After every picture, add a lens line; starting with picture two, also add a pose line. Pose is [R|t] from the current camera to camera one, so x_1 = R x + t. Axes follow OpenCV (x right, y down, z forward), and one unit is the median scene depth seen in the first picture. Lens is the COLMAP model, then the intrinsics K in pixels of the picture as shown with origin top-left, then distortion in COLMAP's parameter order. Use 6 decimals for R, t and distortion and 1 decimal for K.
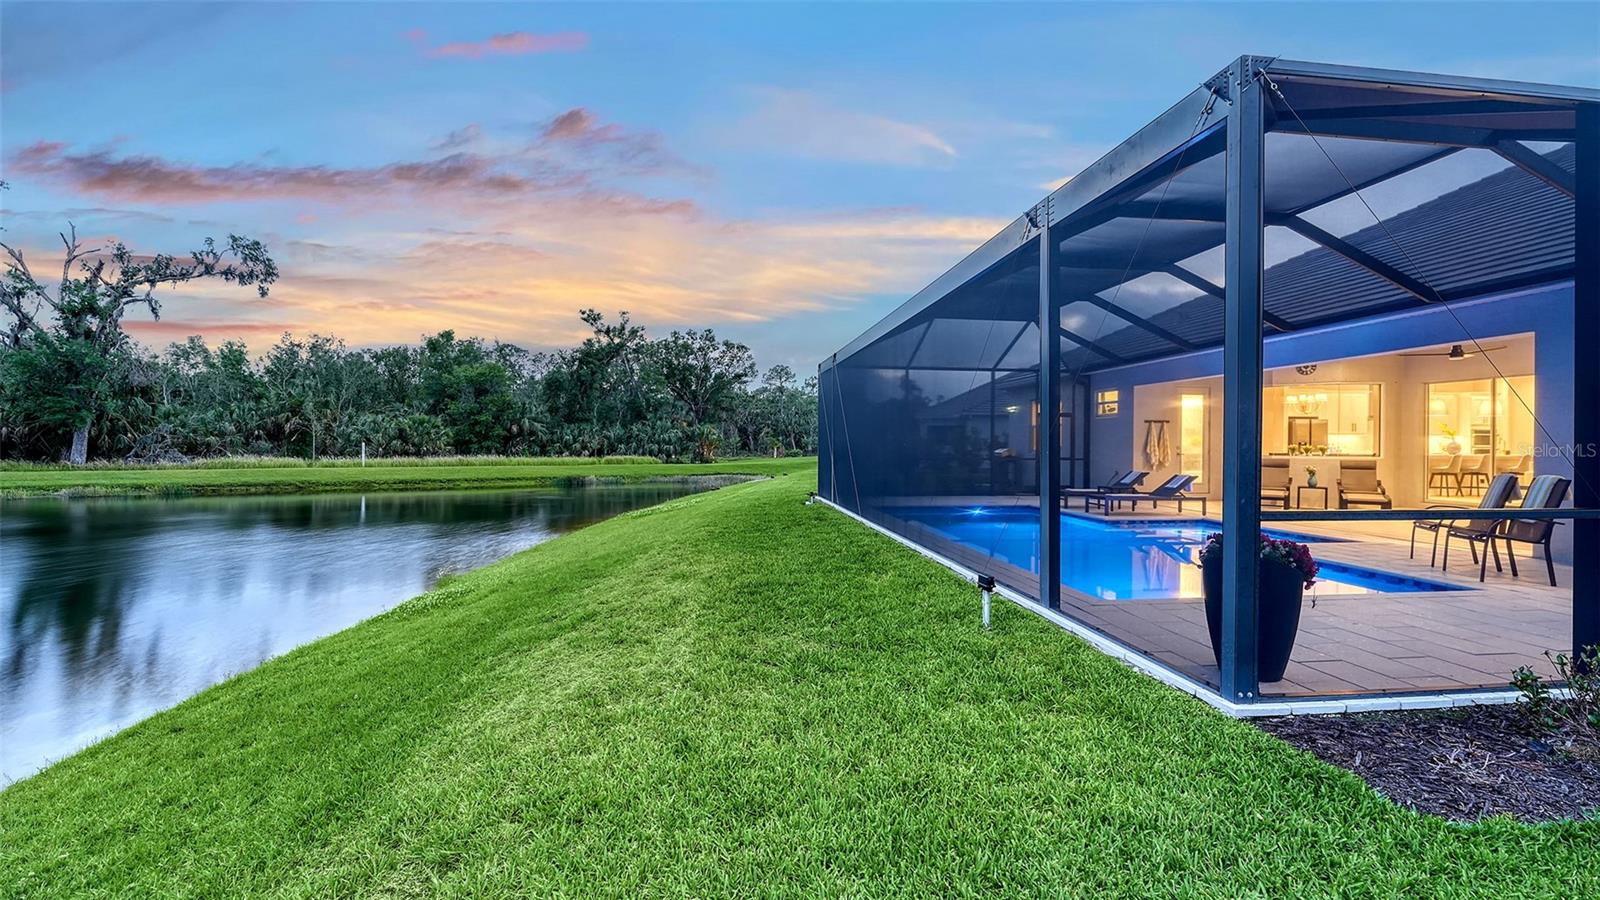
lens RADIAL K [[681.9, 0, 800.0], [0, 681.9, 450.0], [0, 0, 1]] dist [-0.012060, 0.000080]
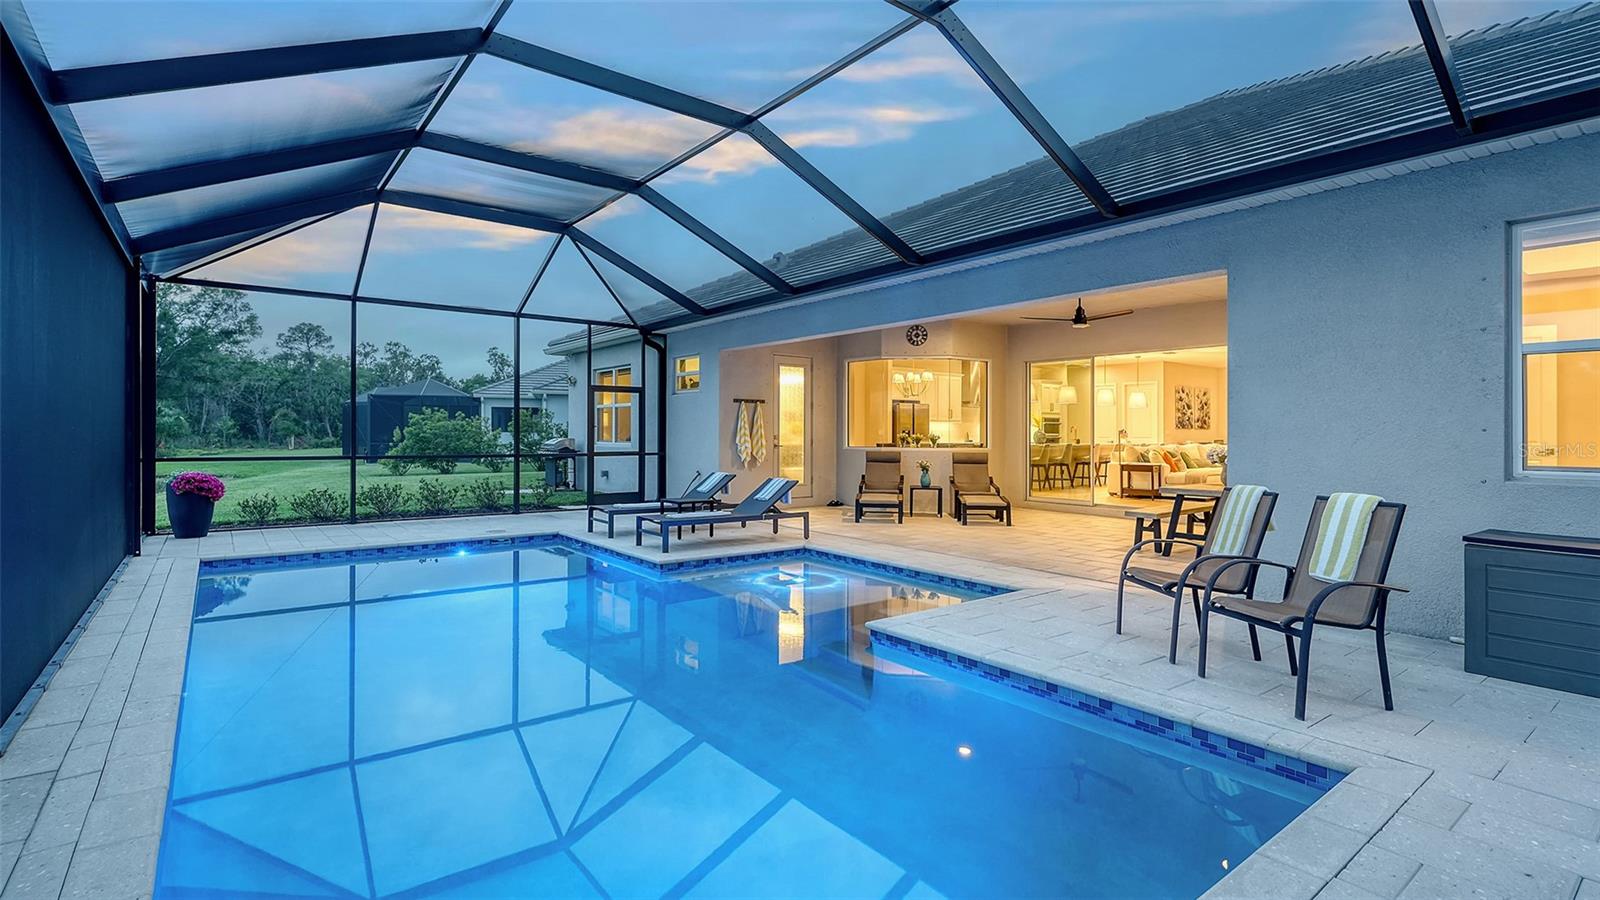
lens RADIAL K [[746.6, 0, 800.0], [0, 746.6, 450.0], [0, 0, 1]] dist [0.000902, 0.000066]
pose [[0.863090, -0.011934, 0.504909, 0.178522], [0.003374, 0.999835, 0.017866, -0.004431], [-0.505039, -0.013716, 0.862988, 0.300907]]
